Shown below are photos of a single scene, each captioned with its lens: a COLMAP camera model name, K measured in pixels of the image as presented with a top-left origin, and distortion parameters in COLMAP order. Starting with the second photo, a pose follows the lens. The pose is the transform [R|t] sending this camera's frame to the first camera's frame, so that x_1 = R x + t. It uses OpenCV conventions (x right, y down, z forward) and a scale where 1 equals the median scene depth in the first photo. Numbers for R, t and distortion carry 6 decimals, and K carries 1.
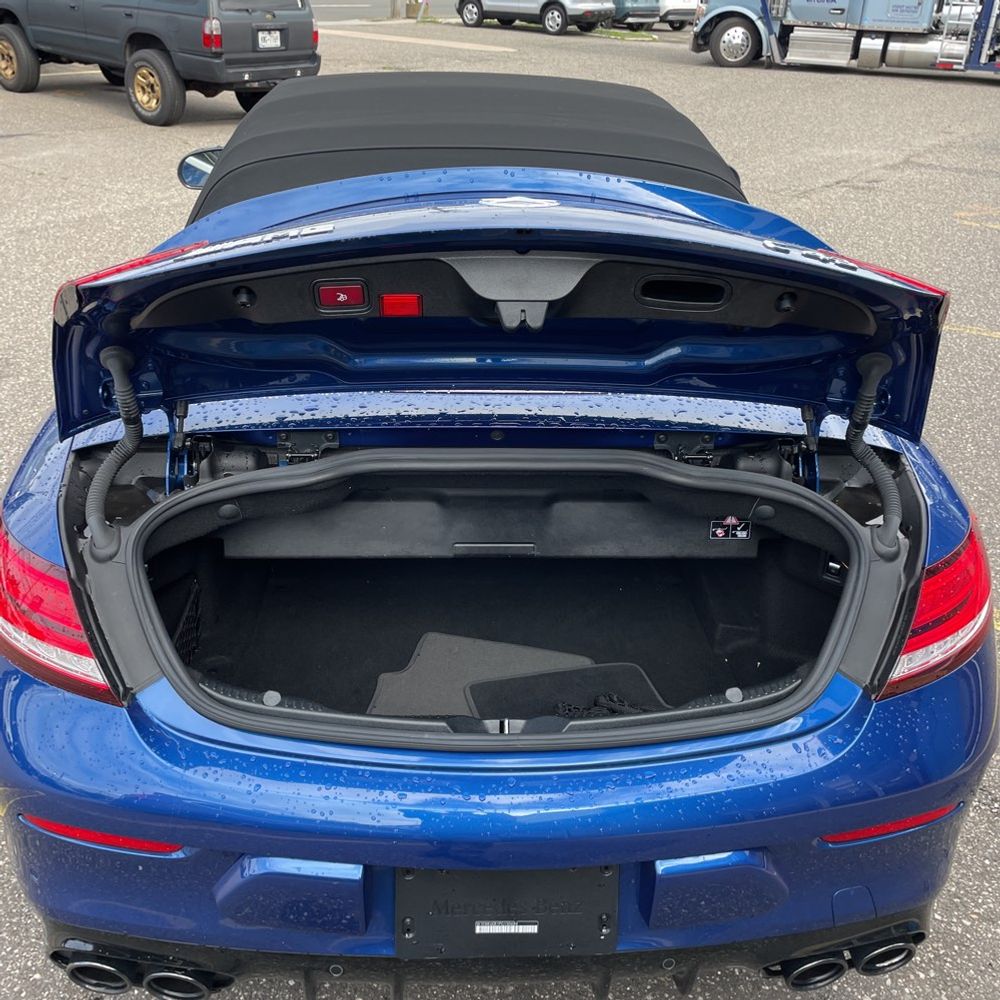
lens RADIAL K [[999.1, 0, 500.0], [0, 999.1, 500.0], [0, 0, 1]] dist [0.088003, -0.111204]
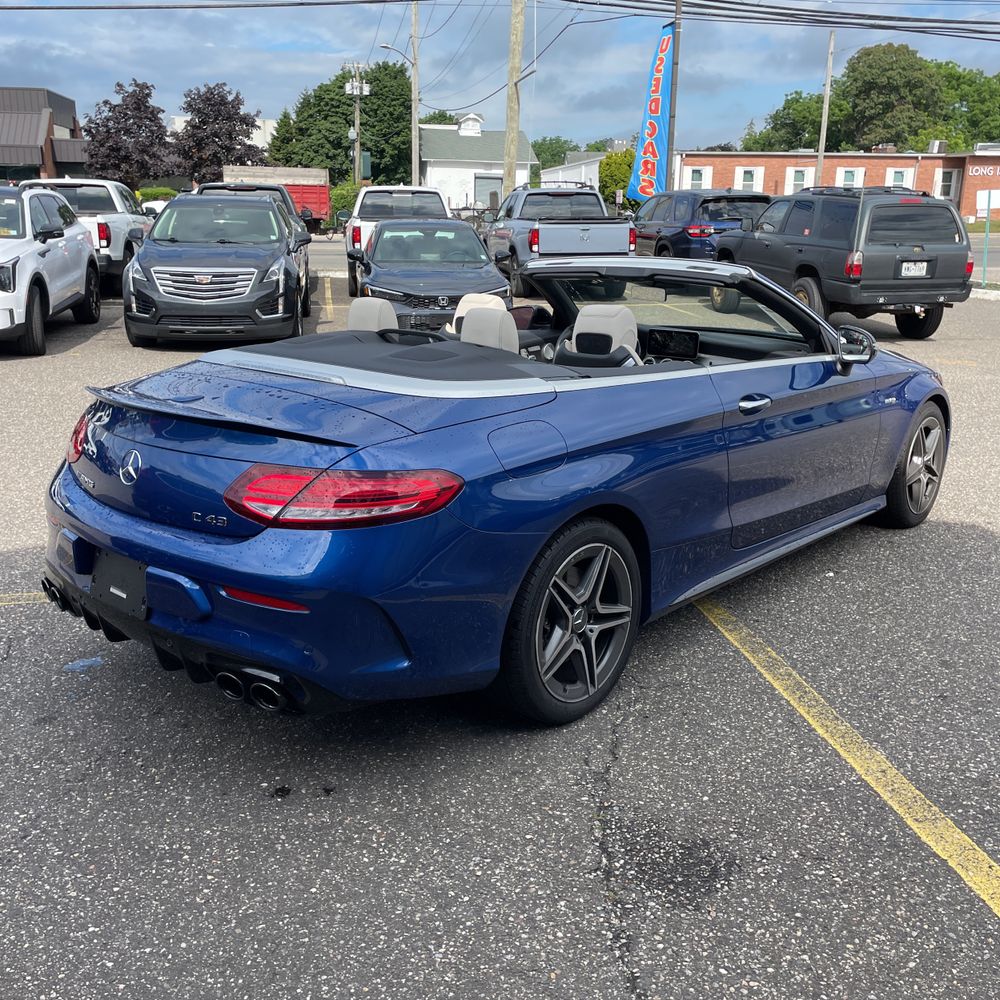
lens RADIAL K [[1003.3, 0, 500.0], [0, 1003.3, 500.0], [0, 0, 1]] dist [0.107754, -0.144538]
pose [[0.715001, 0.161996, -0.680096, 0.214682], [-0.307570, 0.946475, -0.097909, 0.023324], [0.627833, 0.279182, 0.726555, -0.007987]]
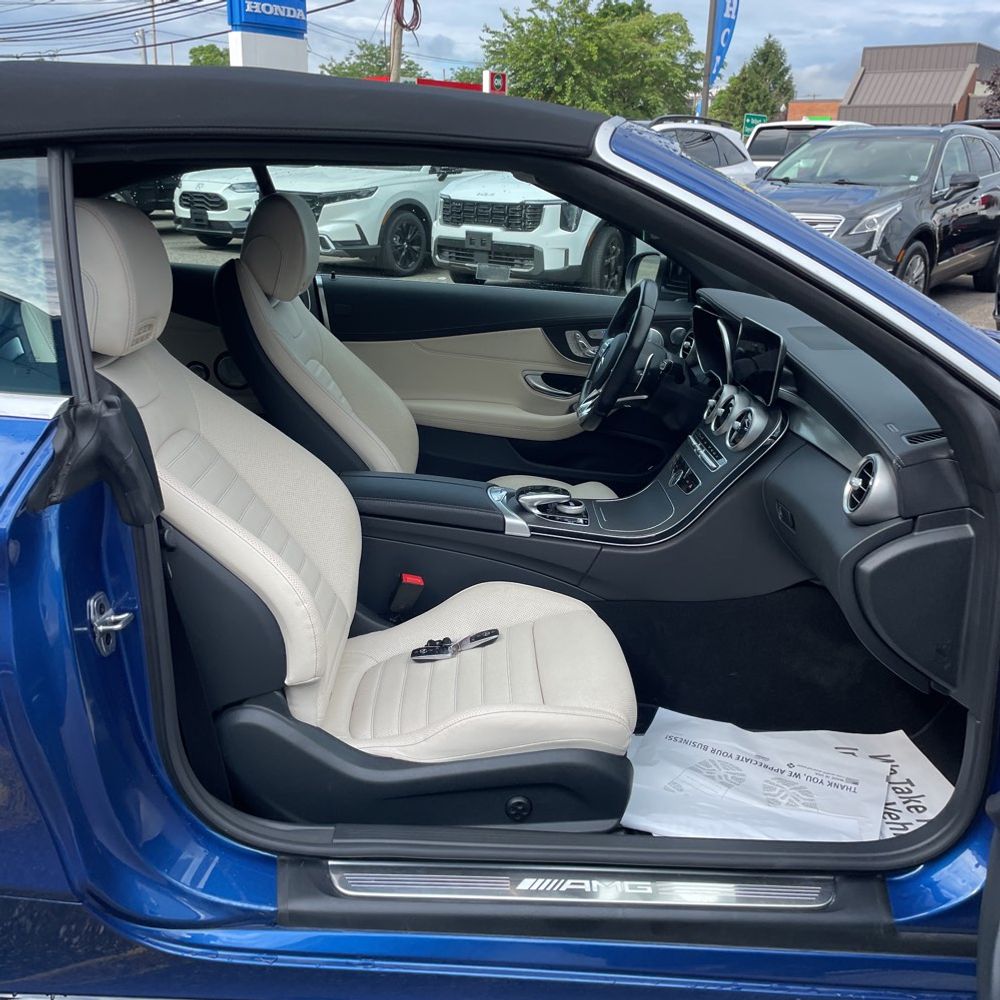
lens RADIAL K [[1002.6, 0, 482.3], [0, 1002.6, 512.9], [0, 0, 1]] dist [0.097085, -0.119052]
pose [[-0.046394, 0.291360, -0.955488, 0.144679], [-0.485211, 0.829526, 0.276510, -0.093587], [0.873165, 0.476442, 0.102886, 0.254619]]
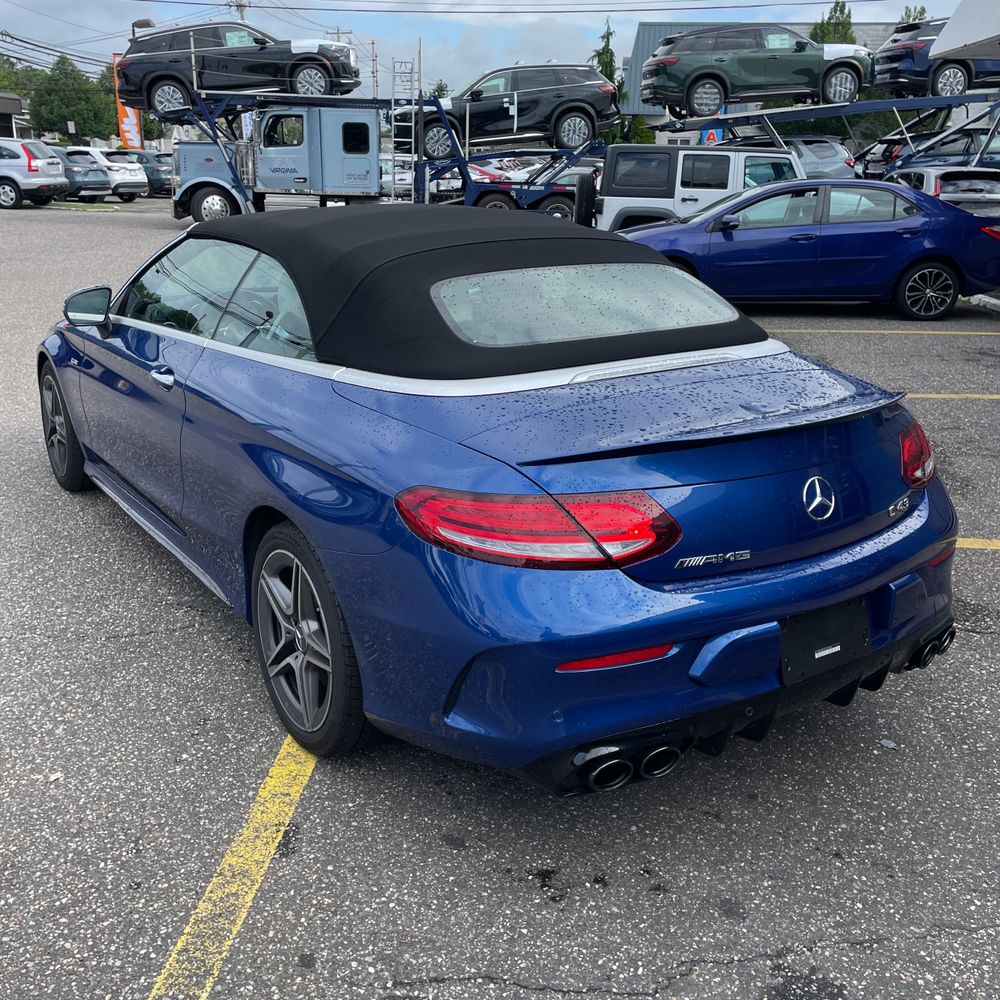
lens RADIAL K [[999.1, 0, 500.0], [0, 999.1, 500.0], [0, 0, 1]] dist [0.088003, -0.111204]
pose [[0.856834, -0.181165, 0.482717, -0.135189], [0.249803, 0.964879, -0.081284, 0.019883], [-0.451037, 0.190231, 0.871996, -0.029377]]
